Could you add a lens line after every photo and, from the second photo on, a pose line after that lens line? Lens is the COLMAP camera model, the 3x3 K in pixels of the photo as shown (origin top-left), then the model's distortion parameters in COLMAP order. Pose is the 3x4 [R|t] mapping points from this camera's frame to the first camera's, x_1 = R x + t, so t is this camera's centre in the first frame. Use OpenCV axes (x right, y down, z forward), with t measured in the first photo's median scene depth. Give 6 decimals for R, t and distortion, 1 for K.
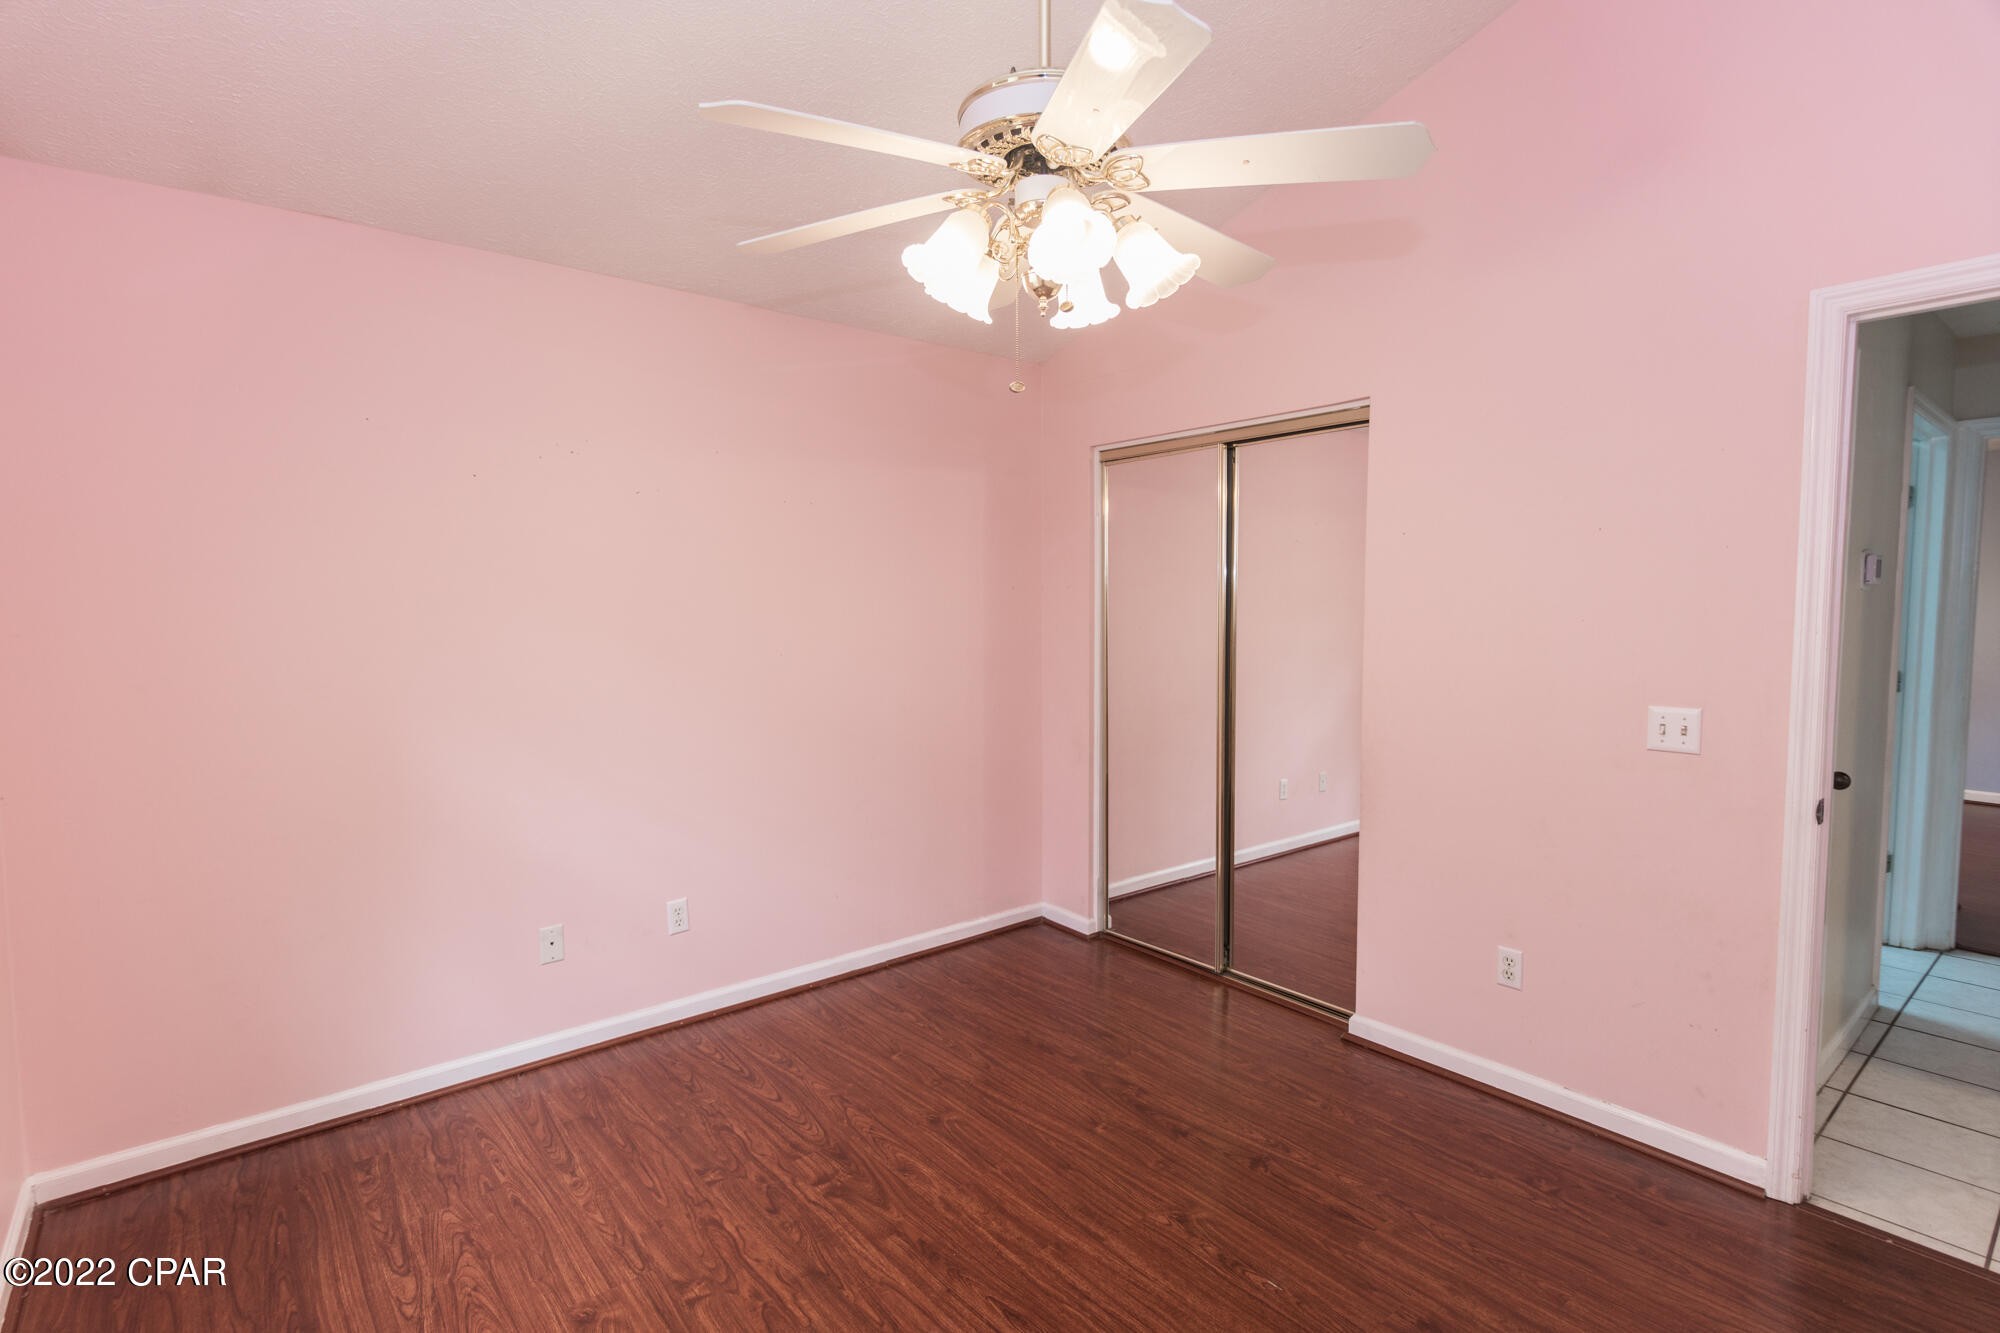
lens RADIAL K [[959.6, 0, 992.3], [0, 959.6, 668.1], [0, 0, 1]] dist [0.002476, -0.000575]
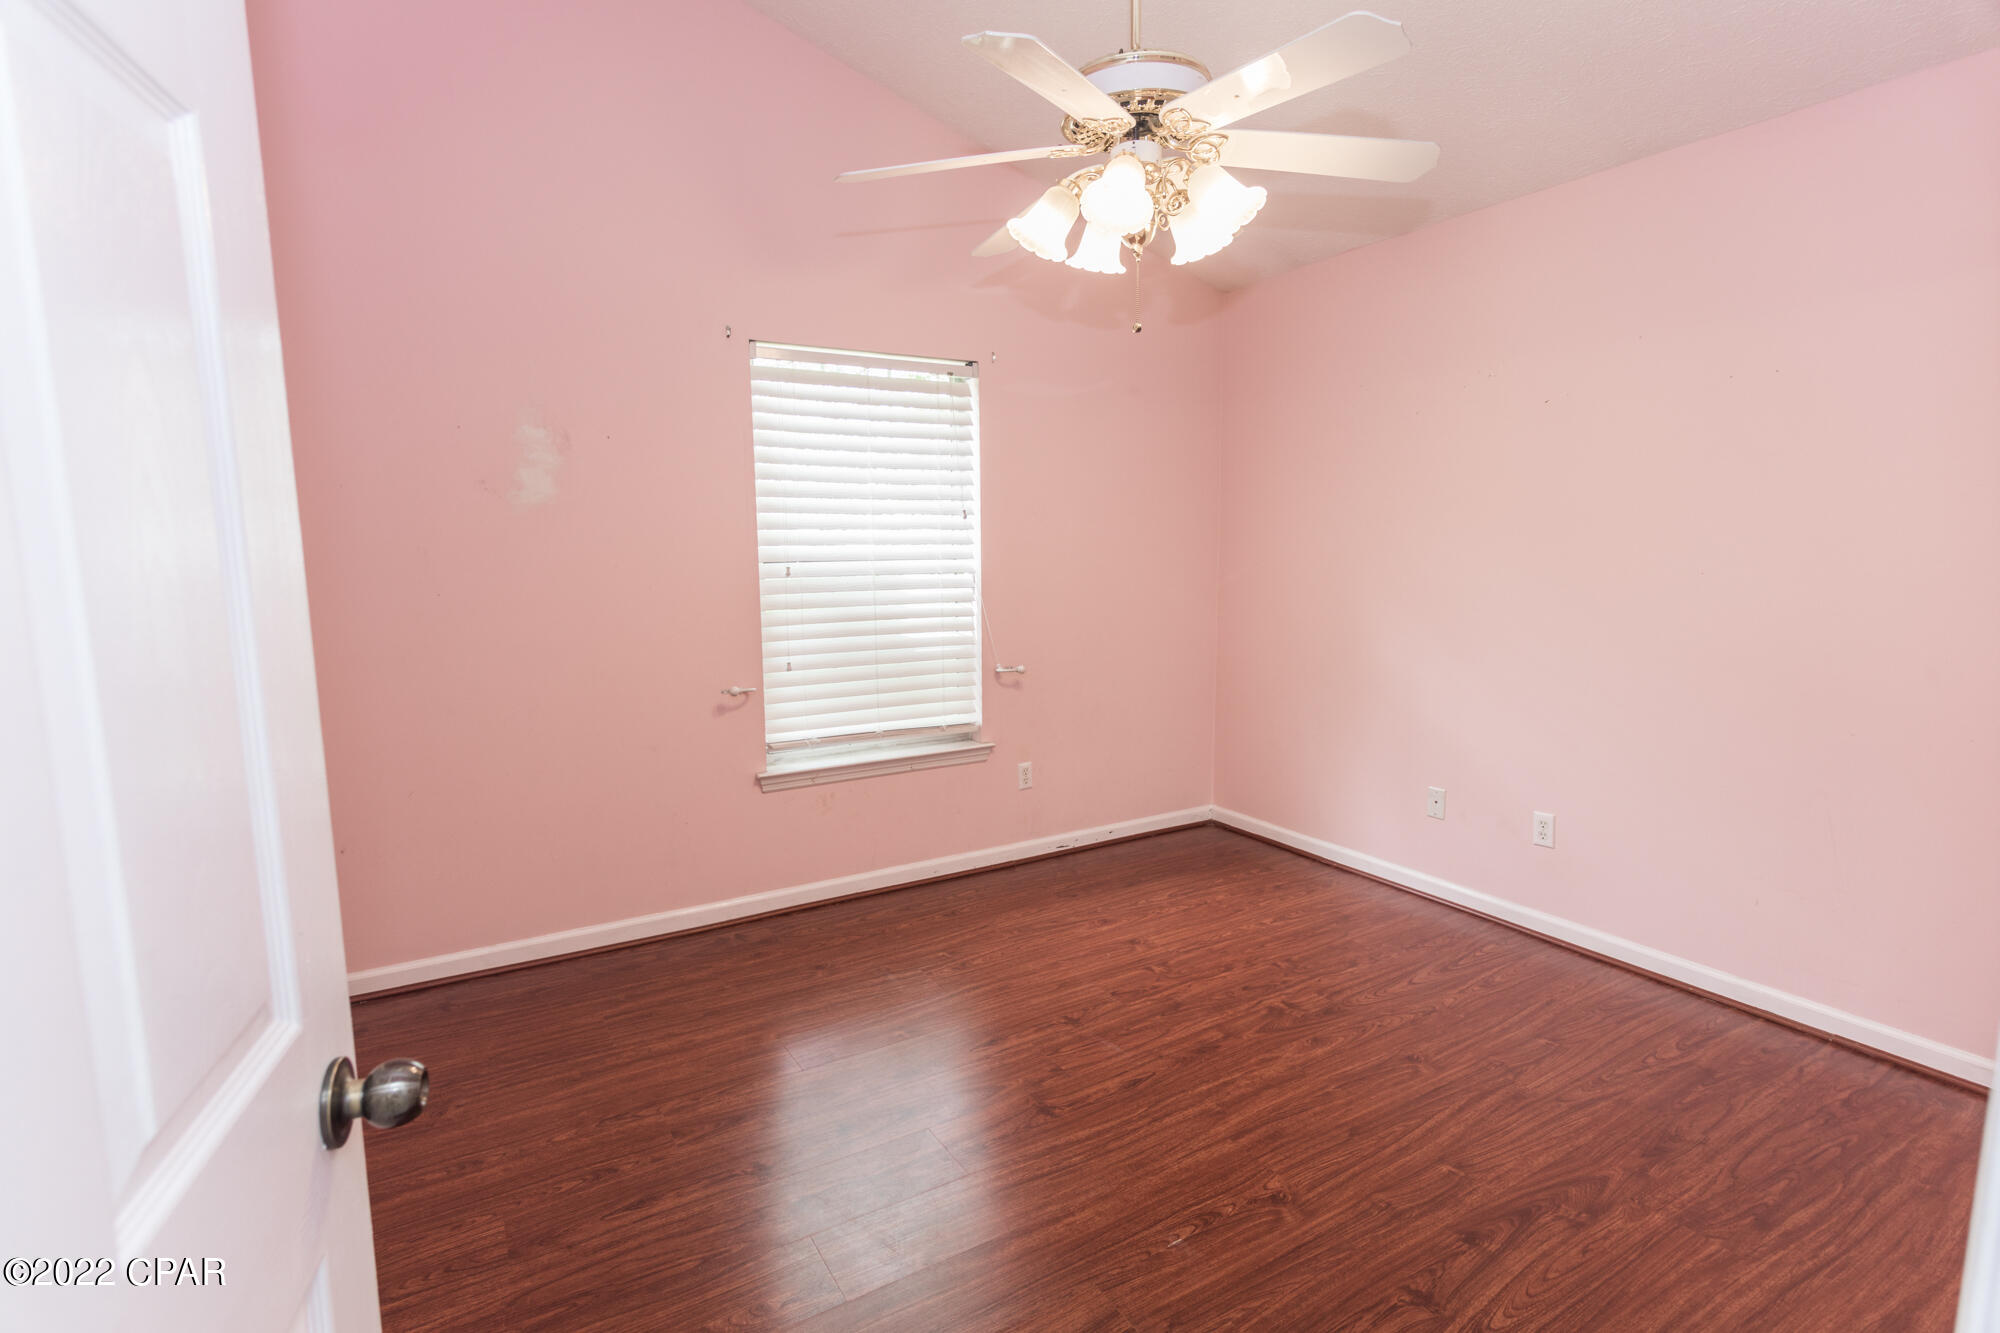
lens RADIAL K [[959.6, 0, 992.3], [0, 959.6, 668.1], [0, 0, 1]] dist [0.002476, -0.000575]
pose [[-0.148027, 0.140836, -0.978904, 0.909666], [-0.059227, 0.986770, 0.150923, -0.030104], [0.987208, 0.080318, -0.137728, 0.715893]]
